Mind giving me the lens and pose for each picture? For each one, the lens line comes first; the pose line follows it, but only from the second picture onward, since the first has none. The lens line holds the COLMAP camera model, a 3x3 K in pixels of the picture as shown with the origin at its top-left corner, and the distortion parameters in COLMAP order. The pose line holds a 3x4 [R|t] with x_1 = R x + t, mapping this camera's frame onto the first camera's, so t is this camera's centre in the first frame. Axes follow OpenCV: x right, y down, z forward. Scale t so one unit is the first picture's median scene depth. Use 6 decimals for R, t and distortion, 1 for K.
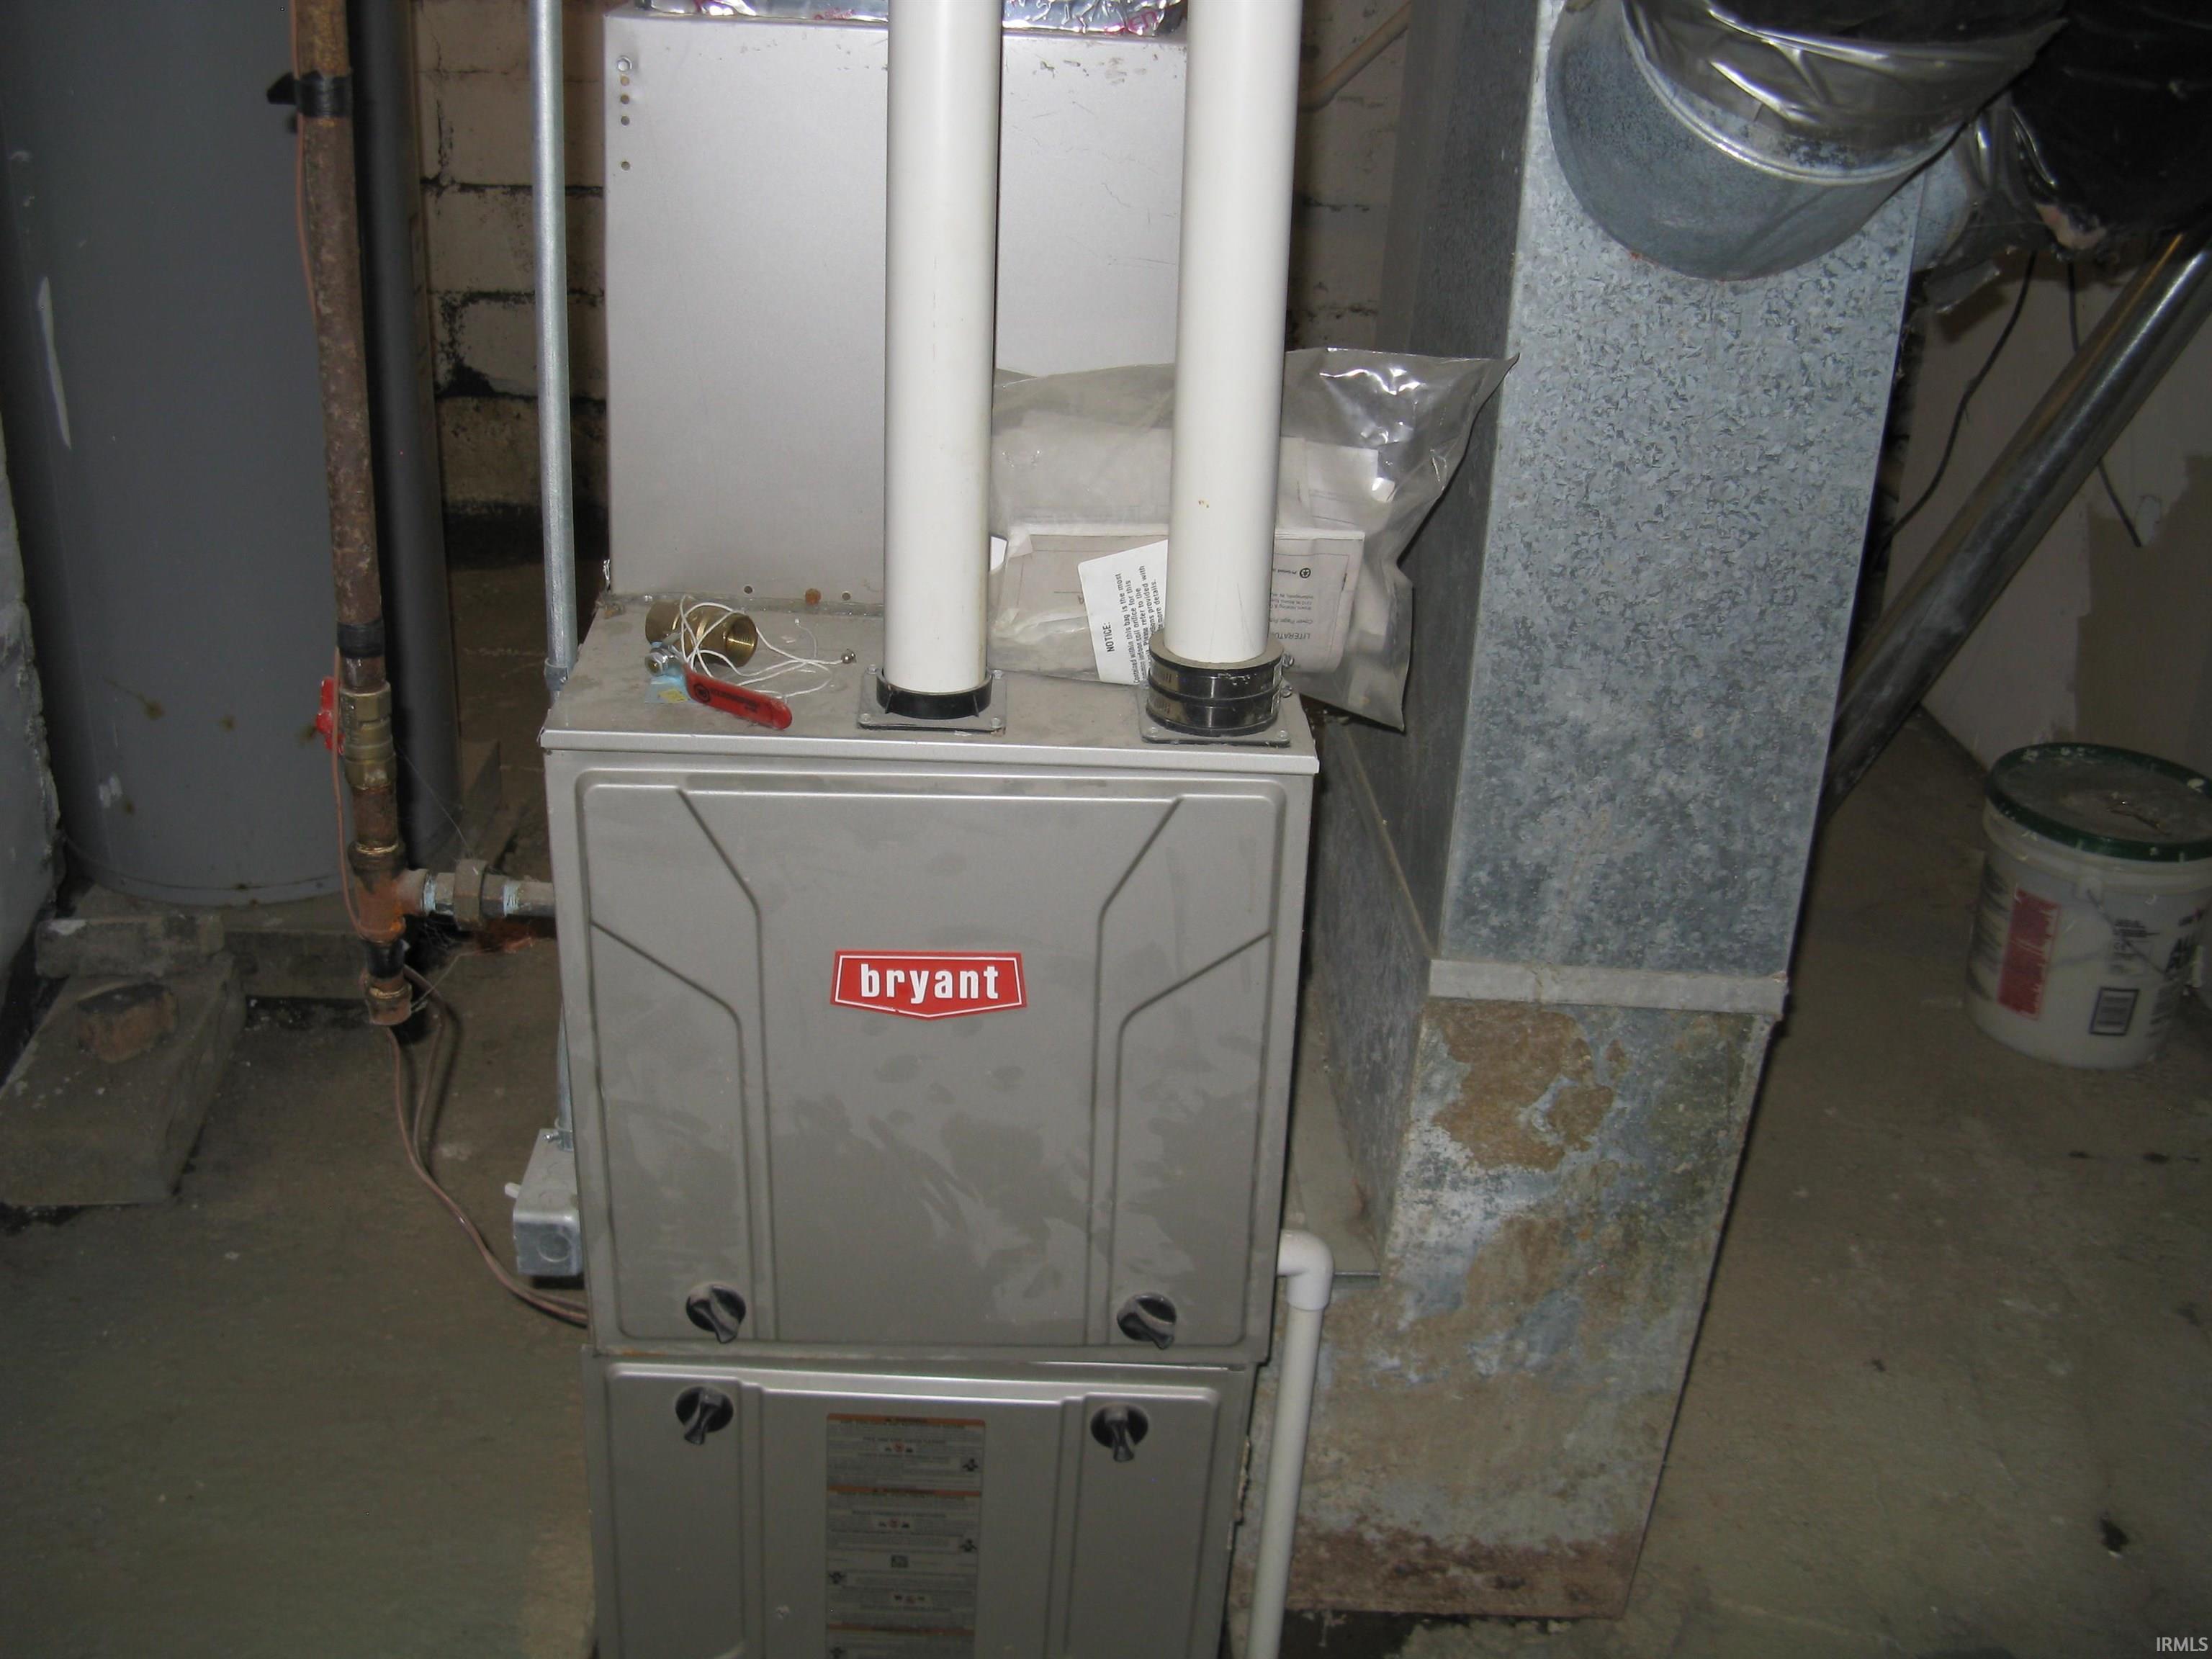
lens RADIAL K [[2232.9, 0, 1083.3], [0, 2232.9, 773.2], [0, 0, 1]] dist [-0.205873, 0.219411]
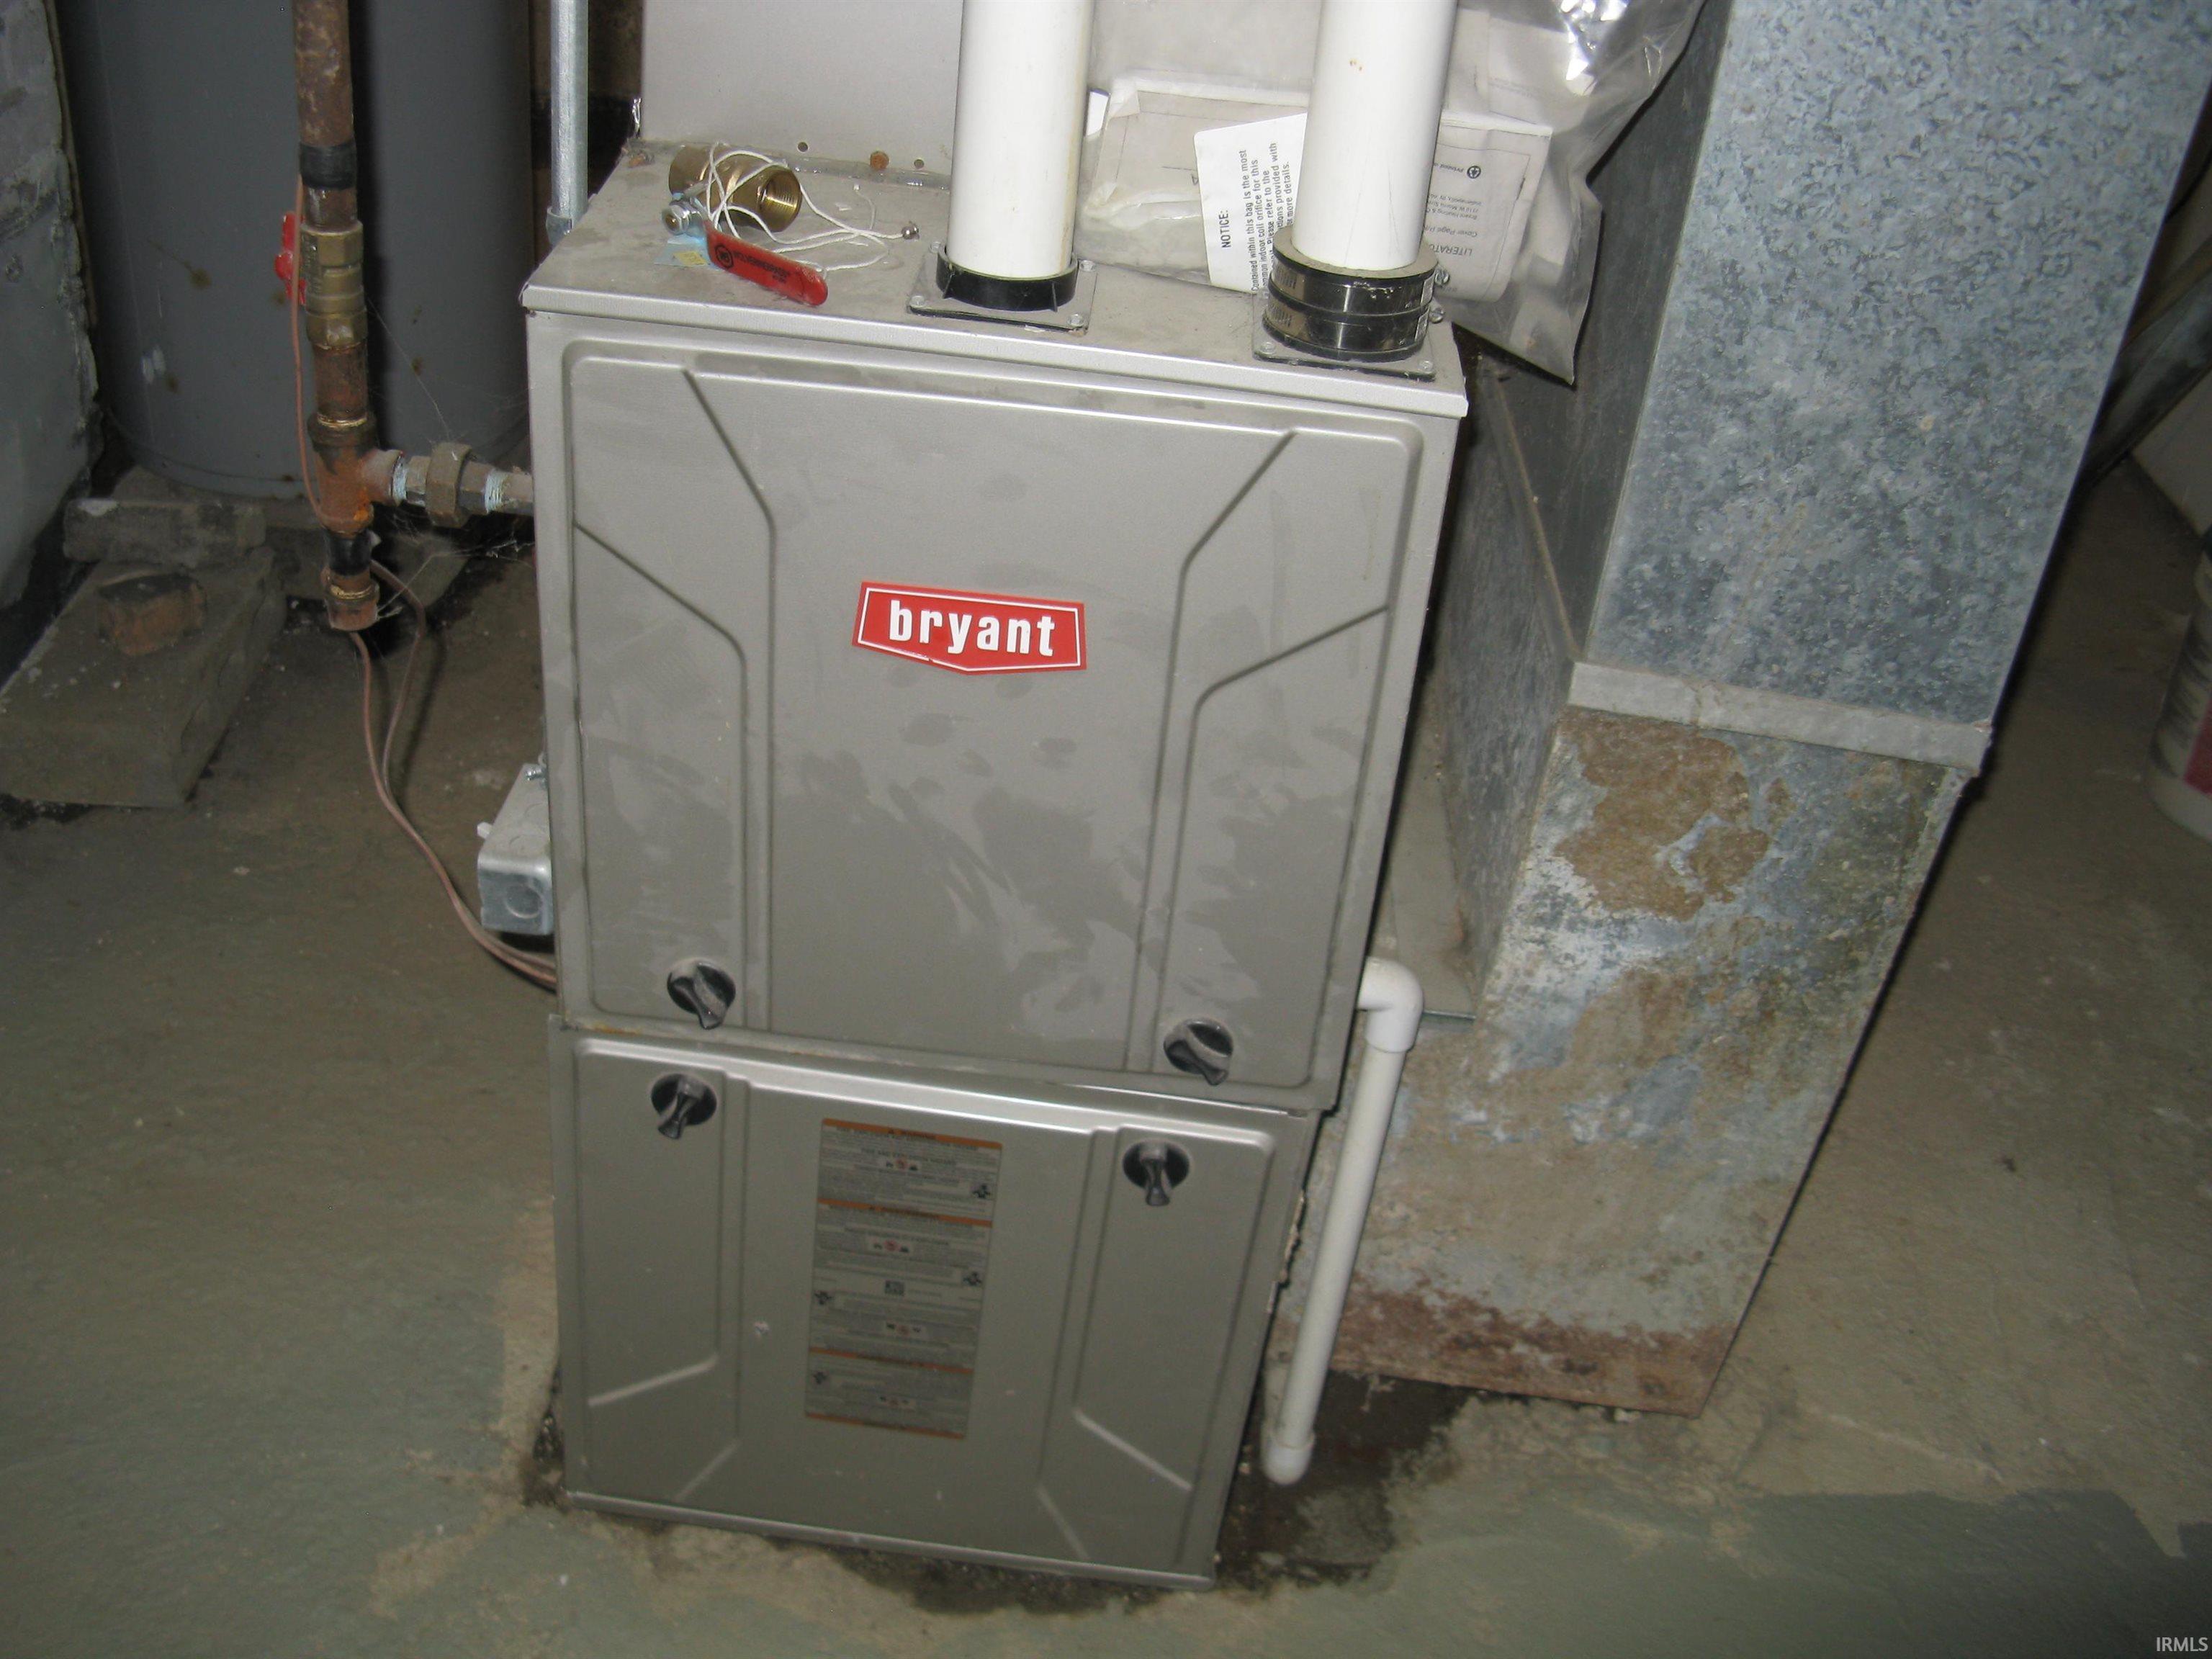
lens RADIAL K [[2232.9, 0, 1083.3], [0, 2232.9, 773.2], [0, 0, 1]] dist [-0.205873, 0.219411]
pose [[0.994304, 0.094432, -0.049421, 0.016710], [-0.086233, 0.985267, 0.147694, 0.018470], [0.062640, -0.142591, 0.987798, 0.157461]]
